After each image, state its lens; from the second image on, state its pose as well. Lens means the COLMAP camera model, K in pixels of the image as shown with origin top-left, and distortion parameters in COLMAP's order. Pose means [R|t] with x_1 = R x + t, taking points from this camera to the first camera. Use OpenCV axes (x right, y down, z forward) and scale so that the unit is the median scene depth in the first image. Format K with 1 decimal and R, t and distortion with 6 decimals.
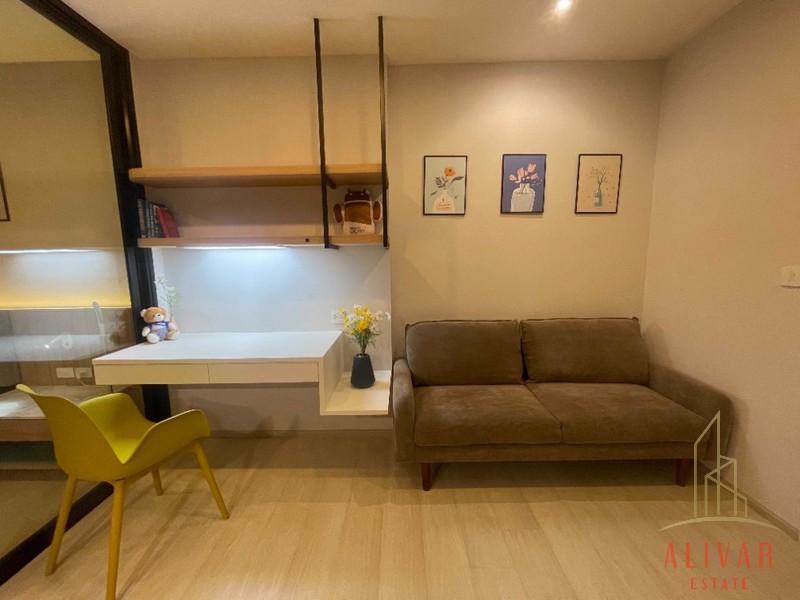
lens RADIAL K [[324.5, 0, 400.0], [0, 324.5, 300.0], [0, 0, 1]] dist [0.000656, -0.000074]
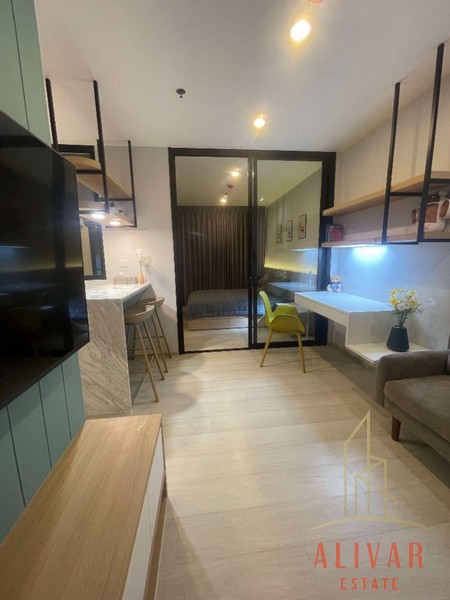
lens RADIAL K [[243.4, 0, 225.0], [0, 243.4, 300.0], [0, 0, 1]] dist [0.000656, -0.000074]
pose [[0.118291, 0.189425, -0.974744, 0.773612], [-0.119803, 0.977188, 0.175361, -0.024185], [0.985725, 0.096033, 0.138286, 0.168223]]
